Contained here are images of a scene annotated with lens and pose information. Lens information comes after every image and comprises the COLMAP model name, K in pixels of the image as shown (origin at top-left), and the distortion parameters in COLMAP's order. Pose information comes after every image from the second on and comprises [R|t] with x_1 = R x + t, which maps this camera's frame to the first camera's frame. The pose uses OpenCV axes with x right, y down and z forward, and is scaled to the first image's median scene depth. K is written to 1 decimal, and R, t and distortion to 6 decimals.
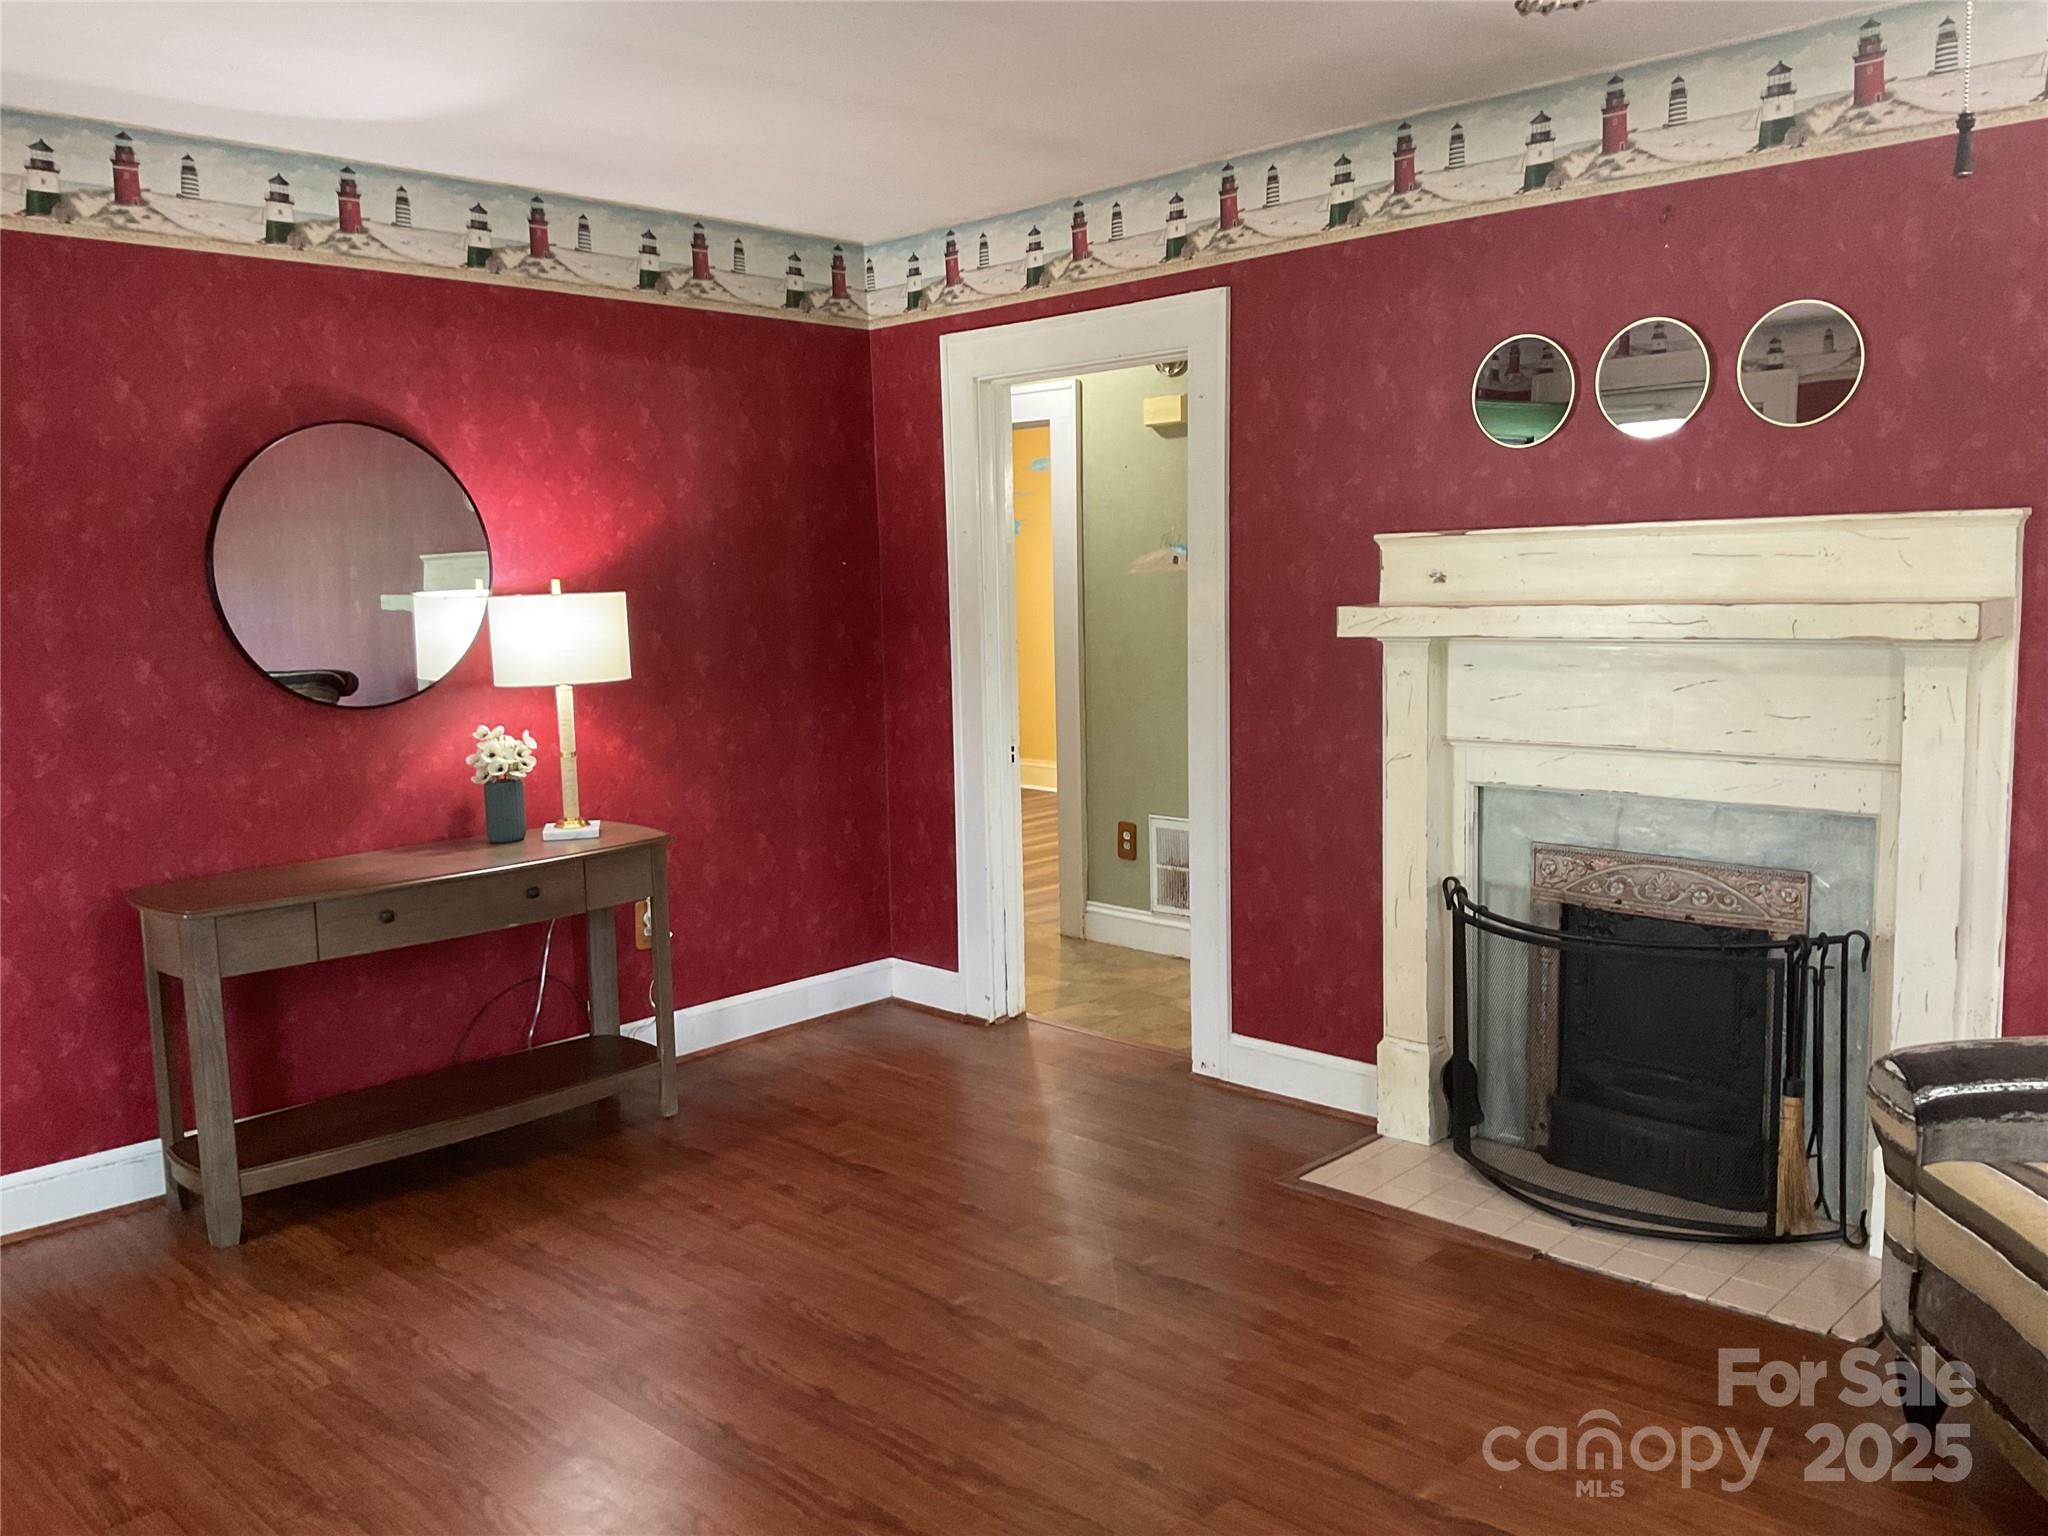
lens RADIAL K [[1721.0, 0, 1004.4], [0, 1721.0, 762.6], [0, 0, 1]] dist [0.010738, -0.030089]
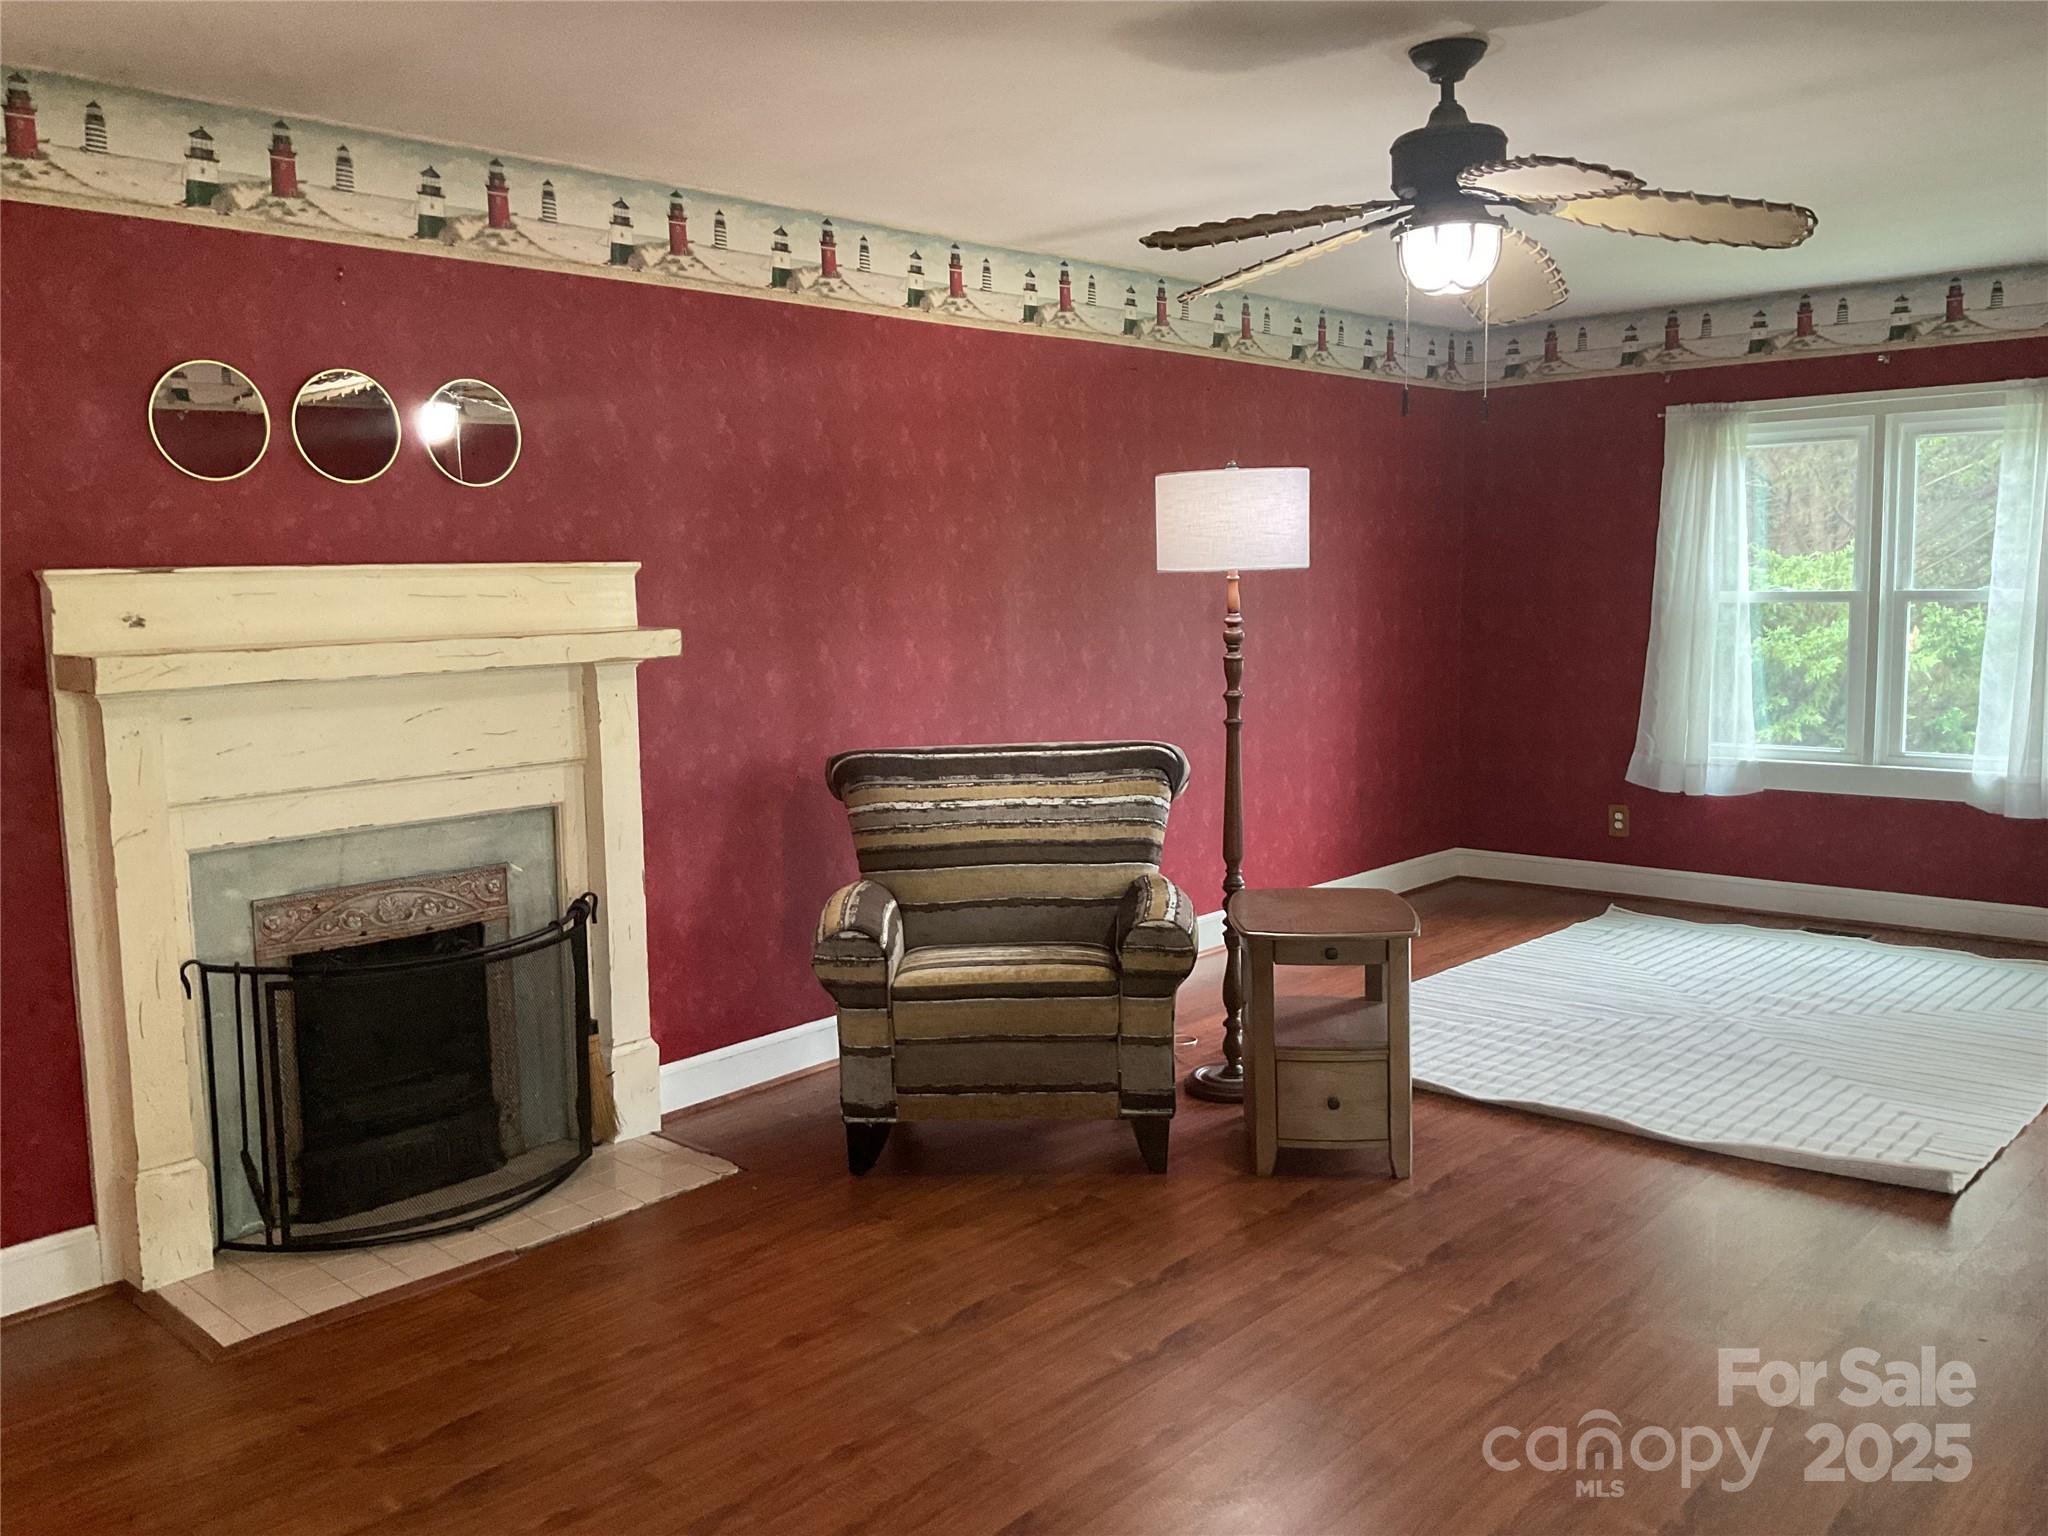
lens RADIAL K [[1721.0, 0, 1004.1], [0, 1721.0, 774.2], [0, 0, 1]] dist [0.010738, -0.030089]
pose [[-0.047760, -0.088257, 0.994952, -0.707892], [0.141199, 0.985490, 0.094196, -0.058173], [-0.988829, 0.144985, -0.034605, 0.679692]]
